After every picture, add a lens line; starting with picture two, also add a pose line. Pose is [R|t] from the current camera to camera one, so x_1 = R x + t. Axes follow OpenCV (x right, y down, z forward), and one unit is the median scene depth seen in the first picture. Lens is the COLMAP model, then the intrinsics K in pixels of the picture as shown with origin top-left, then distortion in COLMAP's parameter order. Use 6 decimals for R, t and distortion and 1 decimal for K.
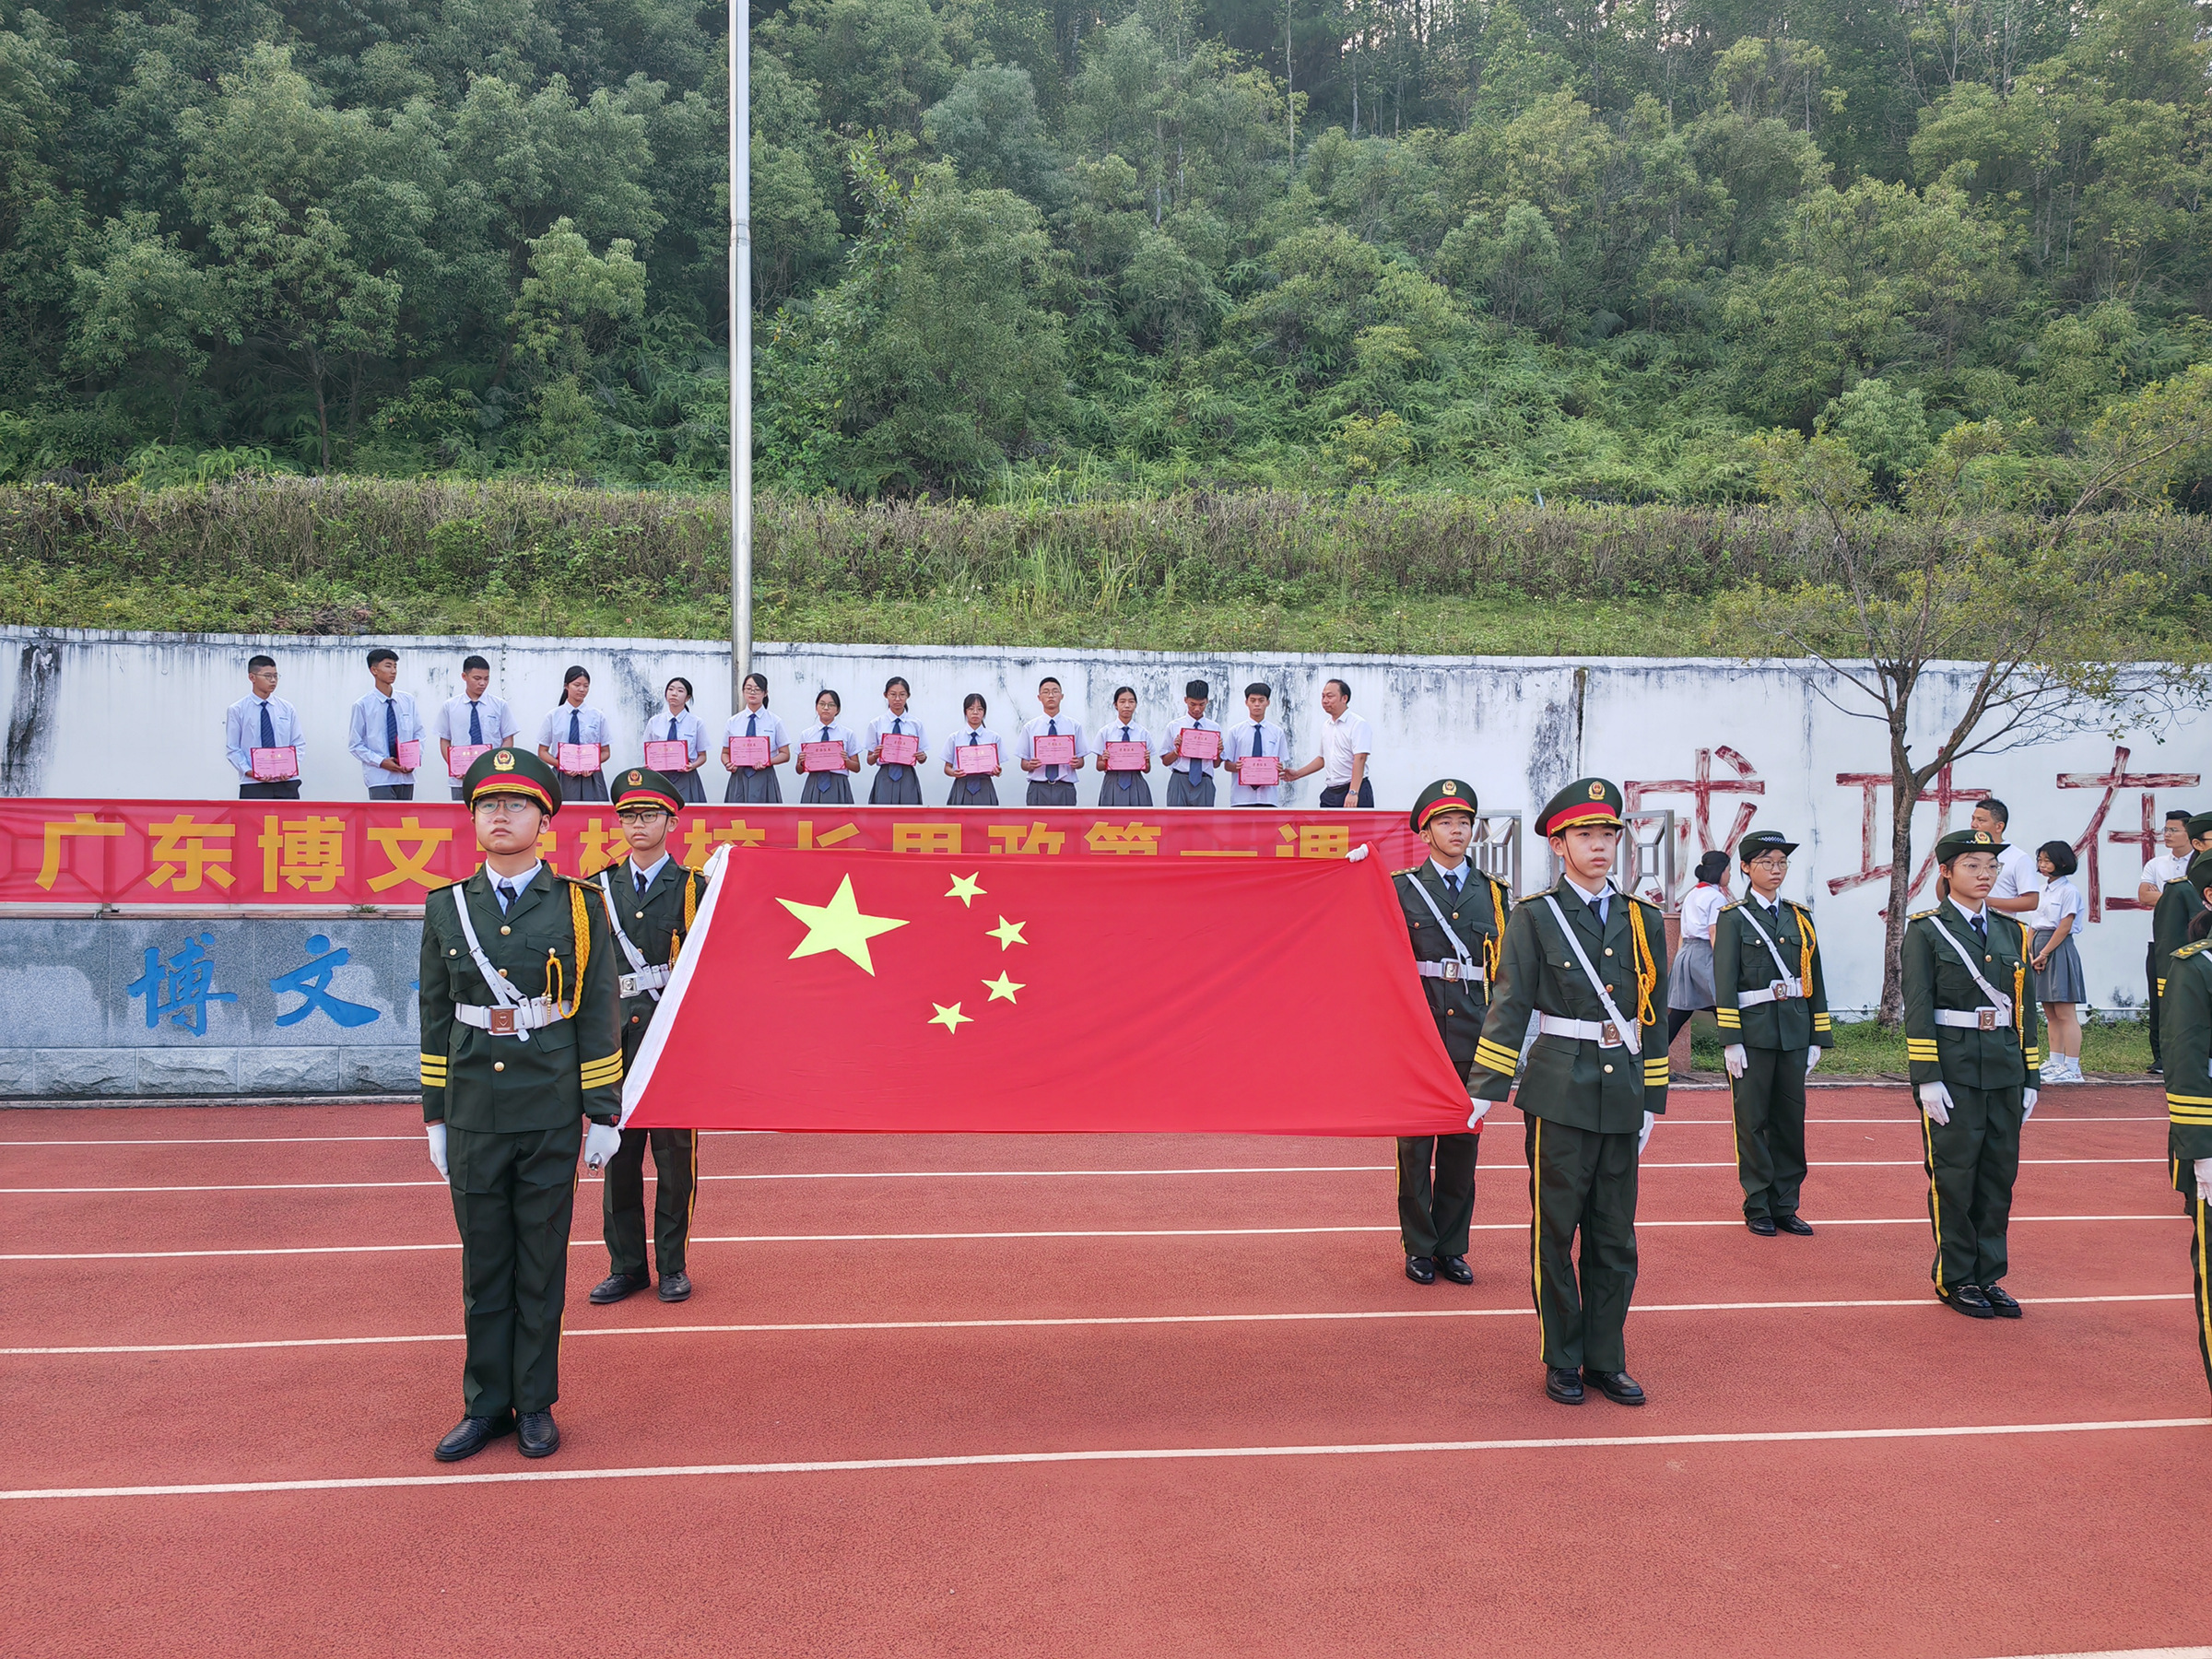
lens RADIAL K [[1699.0, 0, 1110.7], [0, 1699.0, 833.5], [0, 0, 1]] dist [0.048752, -0.056711]
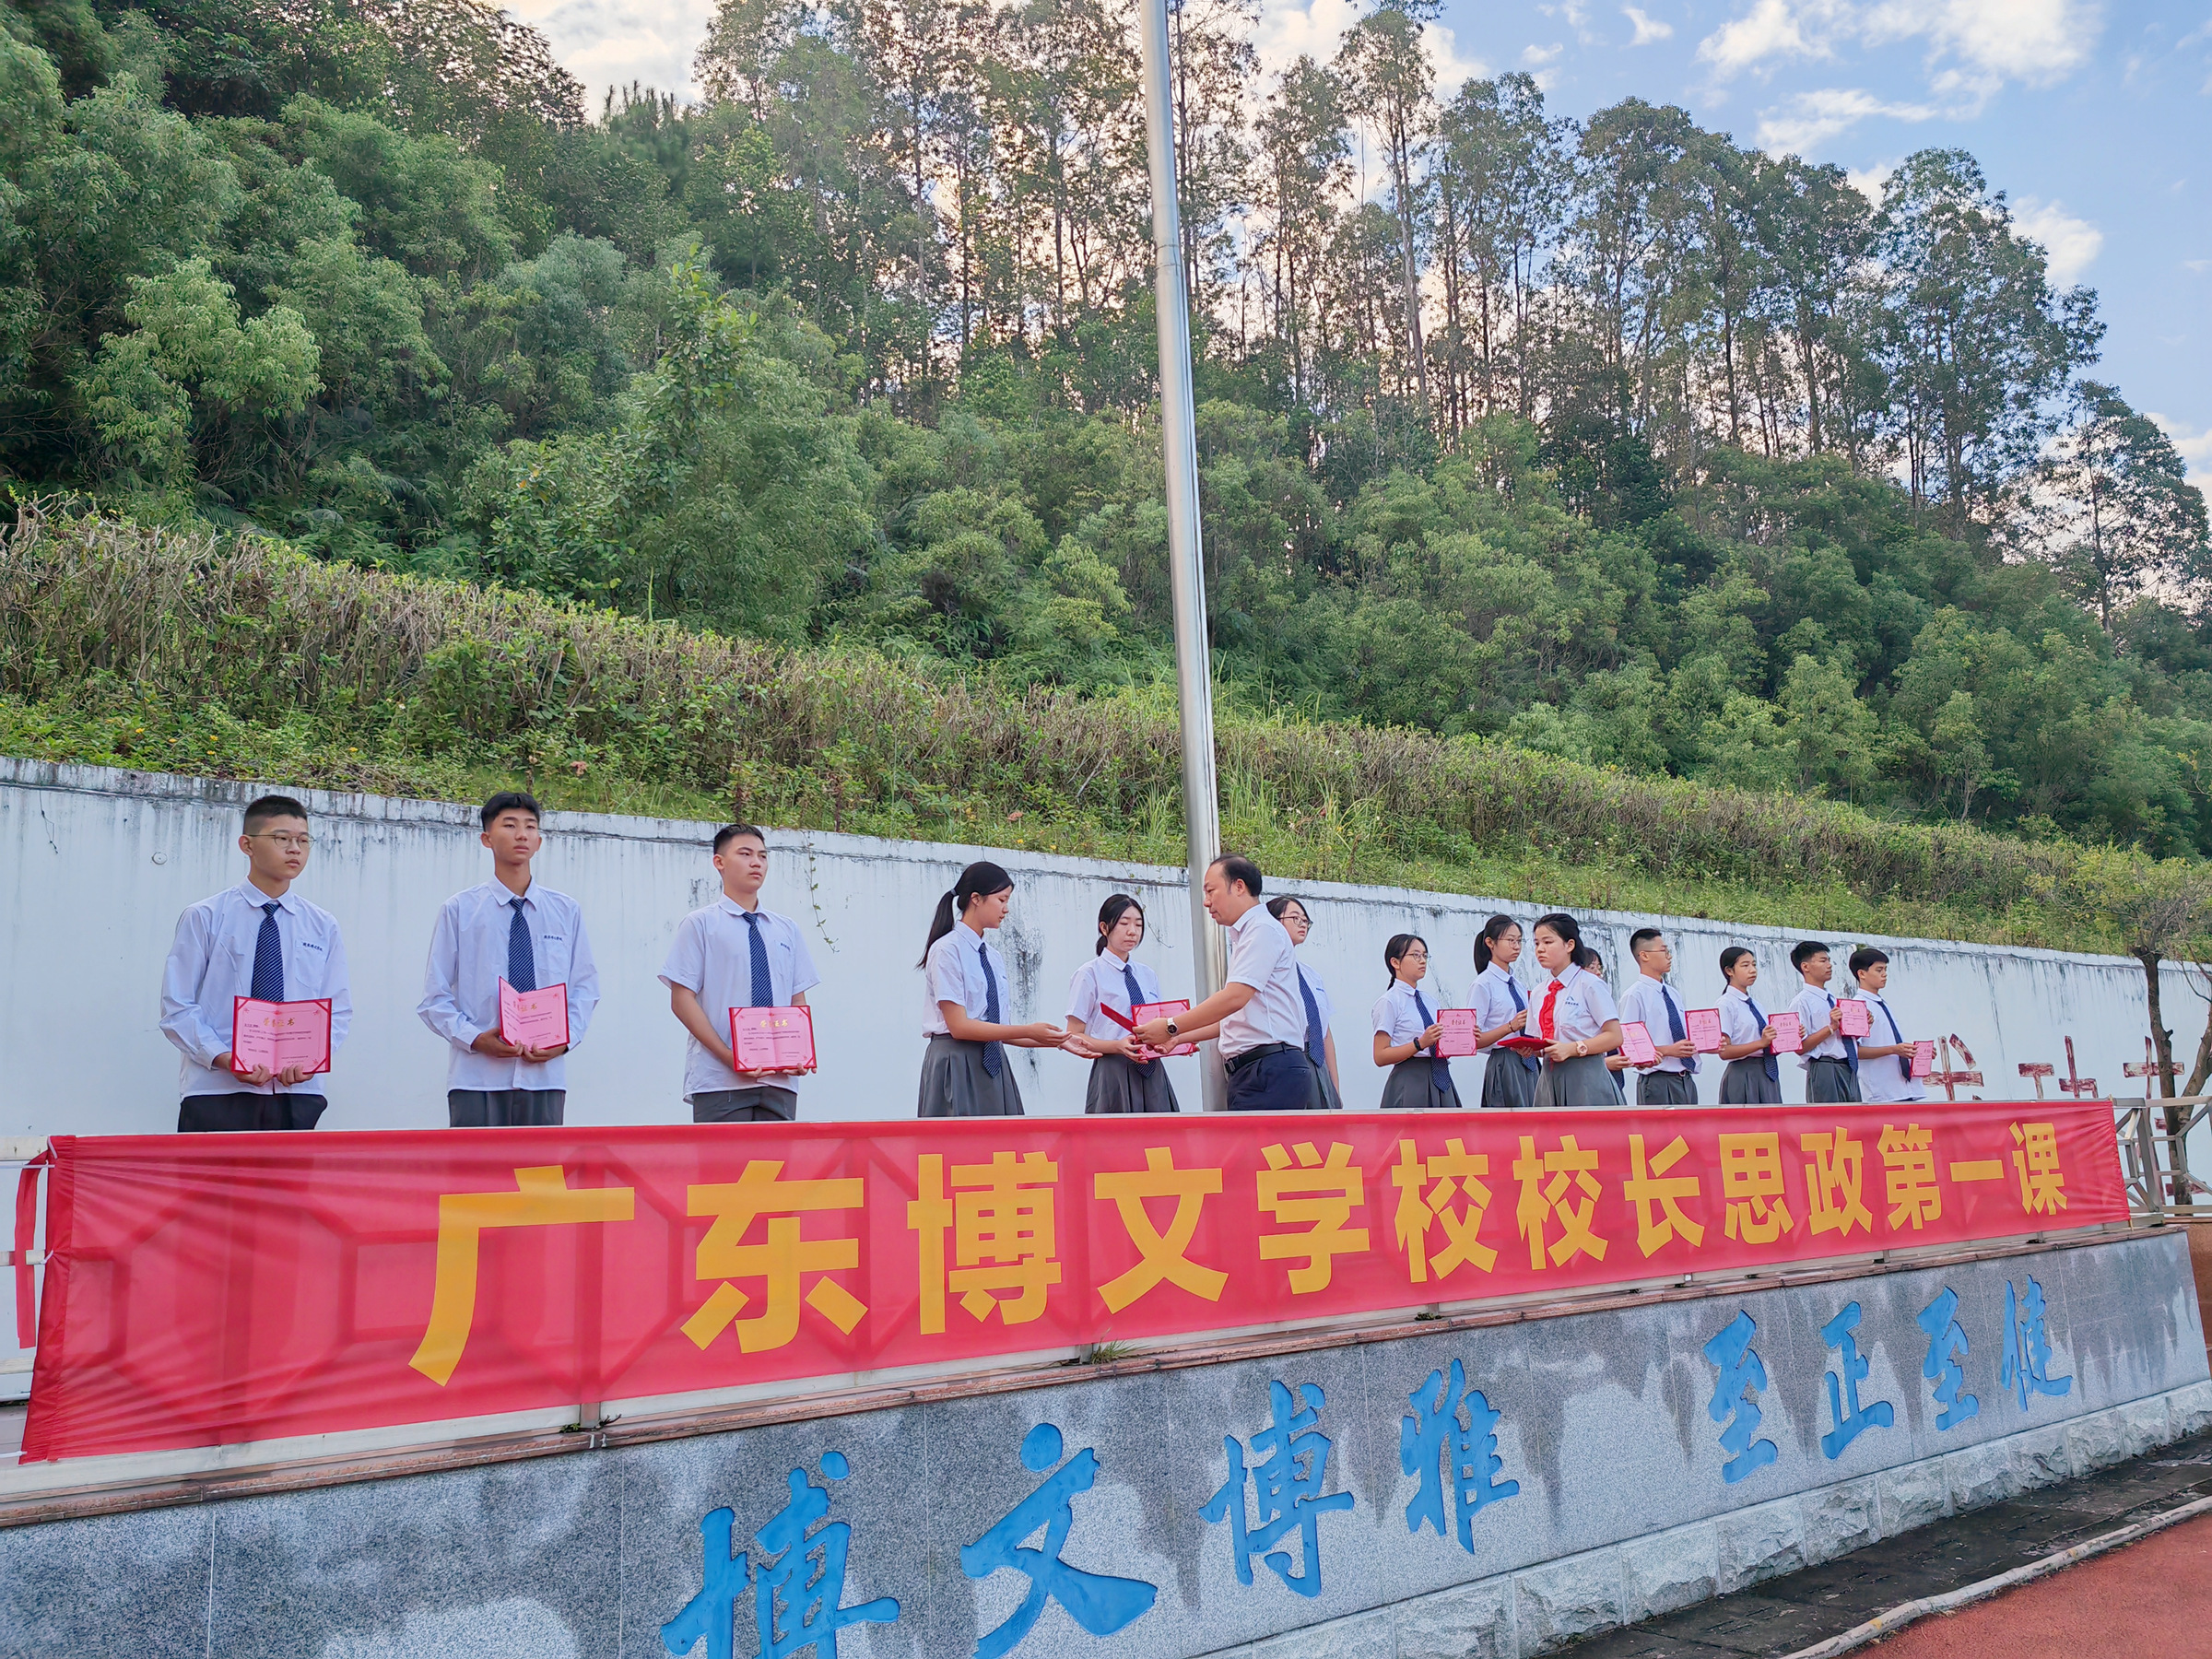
lens RADIAL K [[1699.0, 0, 1100.0], [0, 1699.0, 845.6], [0, 0, 1]] dist [0.048752, -0.056711]
pose [[0.851478, 0.056462, 0.521341, -0.516984], [0.043661, 0.983101, -0.177779, -0.006662], [-0.522569, 0.174138, 0.834624, 0.447218]]
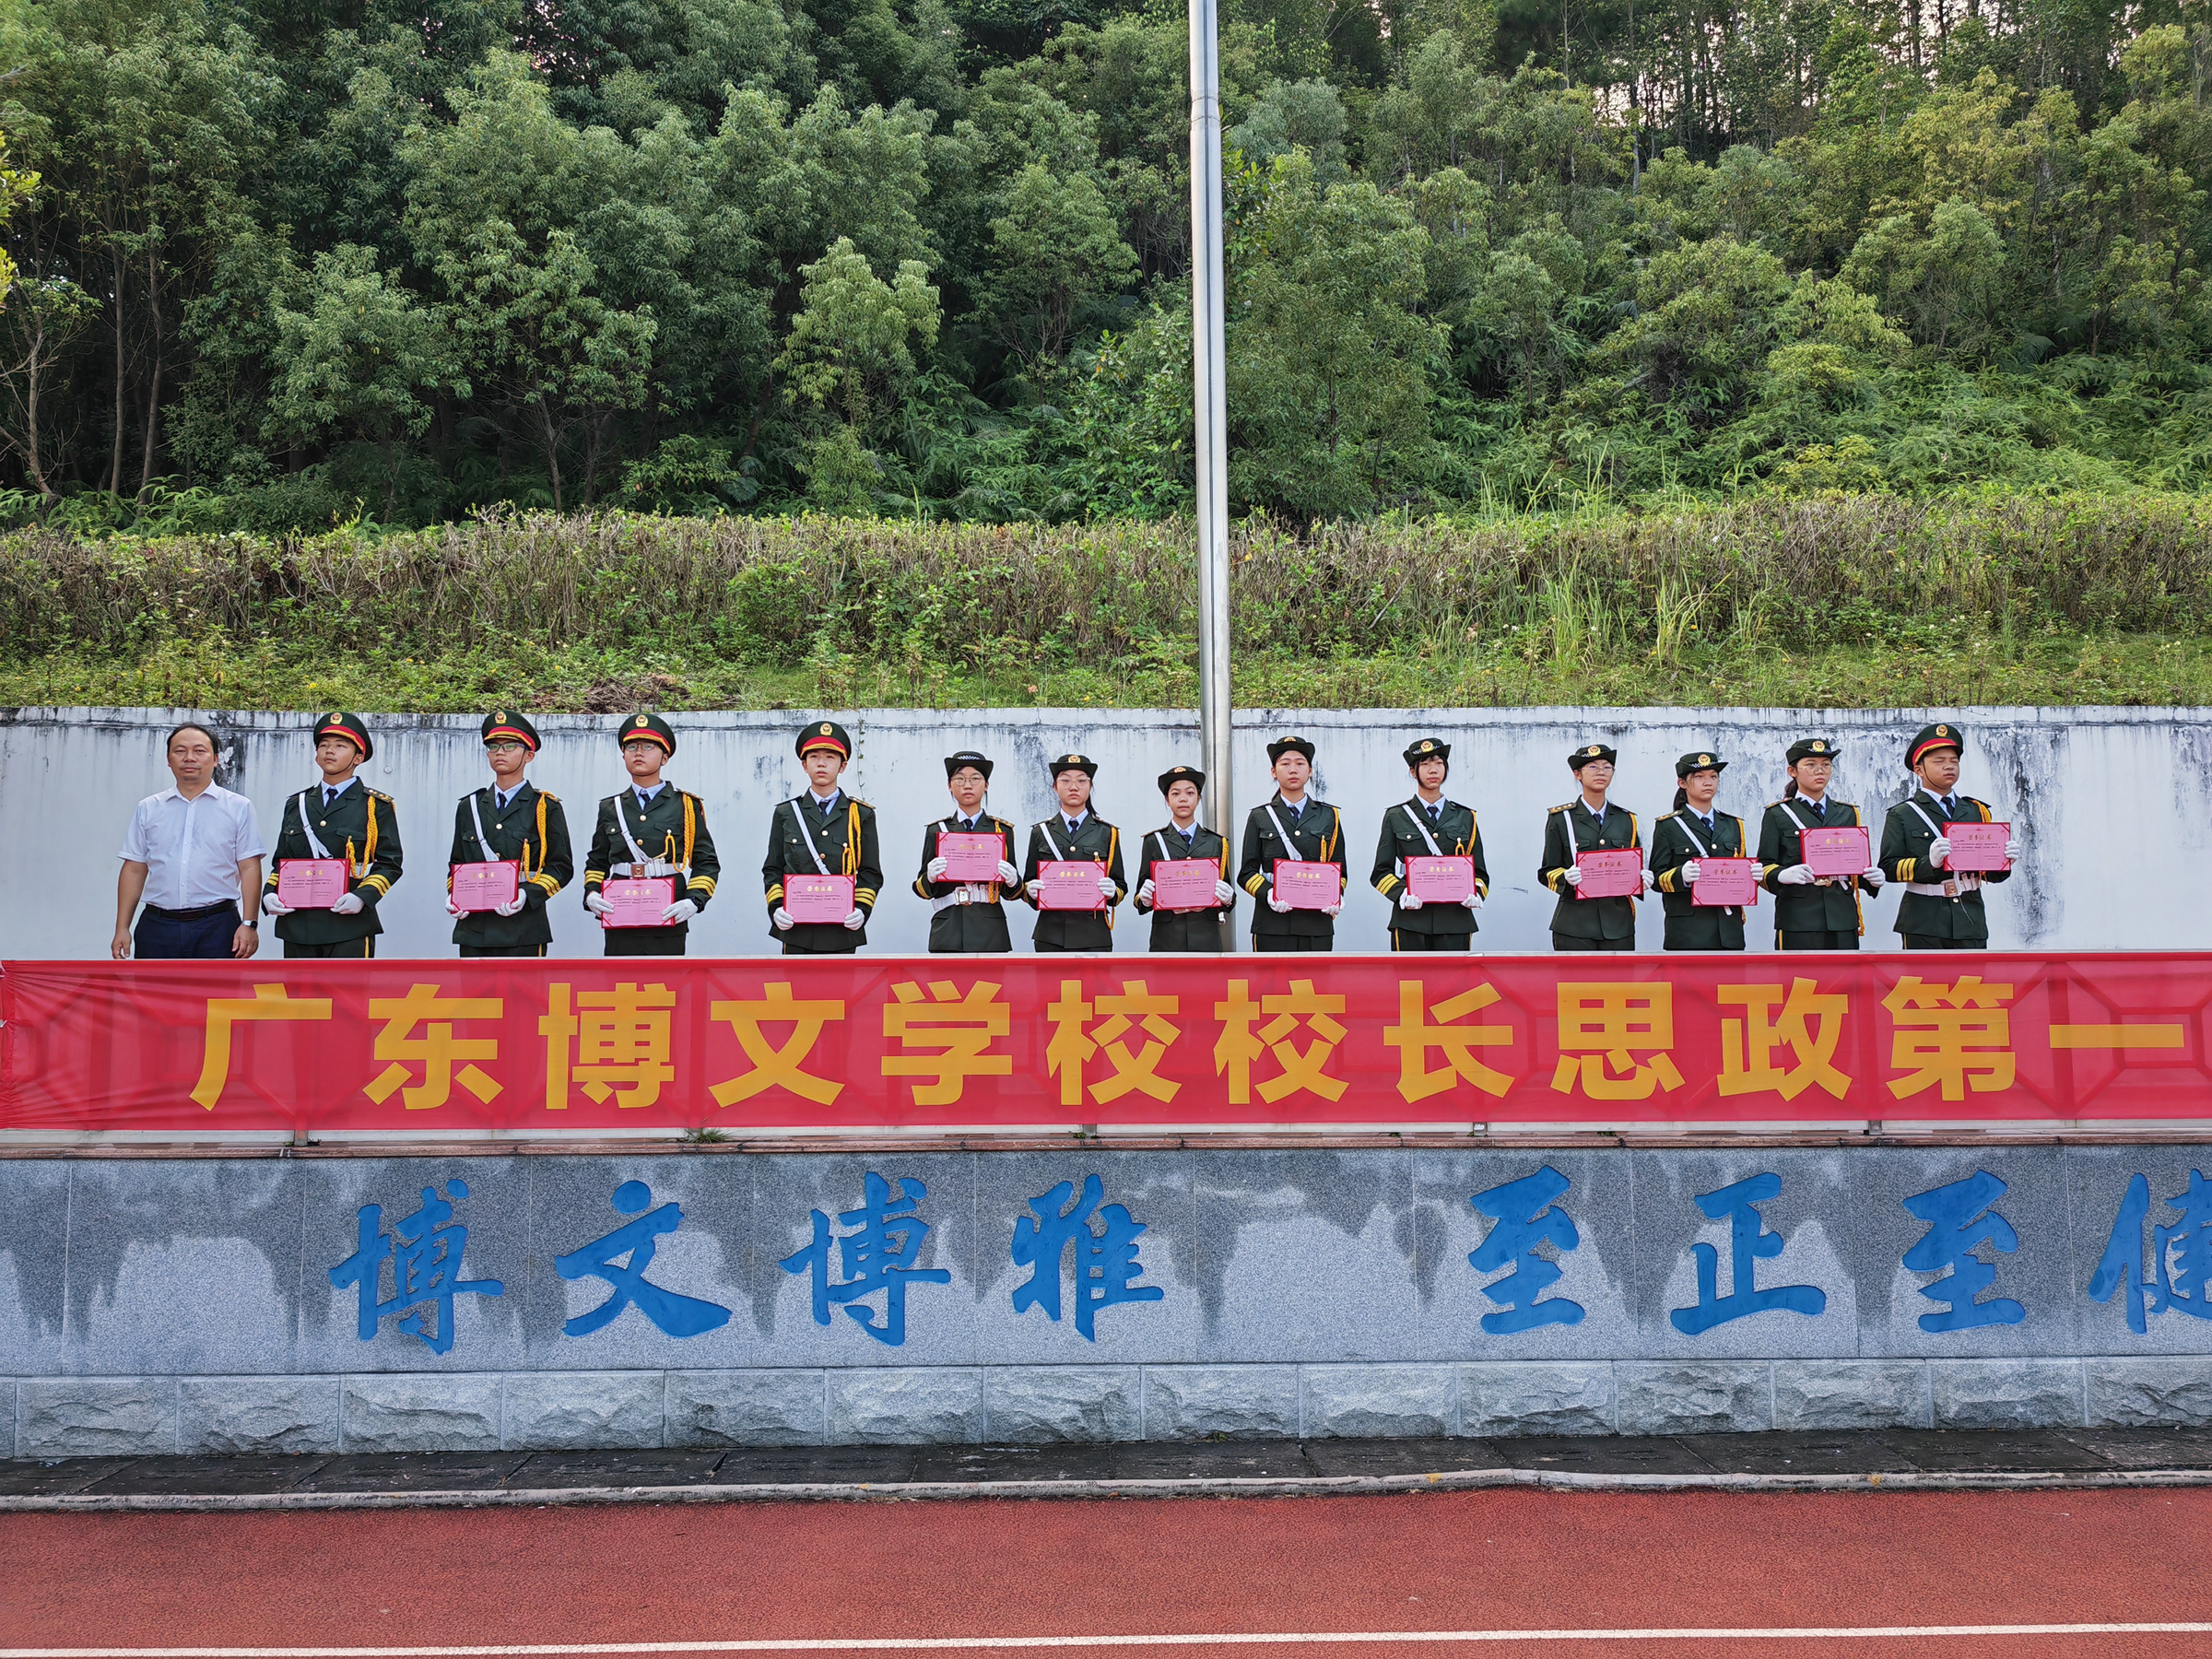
lens RADIAL K [[1699.0, 0, 1108.1], [0, 1699.0, 840.5], [0, 0, 1]] dist [0.048752, -0.056711]
pose [[0.995893, -0.018252, -0.088682, -0.180268], [0.011865, 0.997332, -0.072024, -0.011296], [0.089760, 0.070676, 0.993453, 0.306444]]
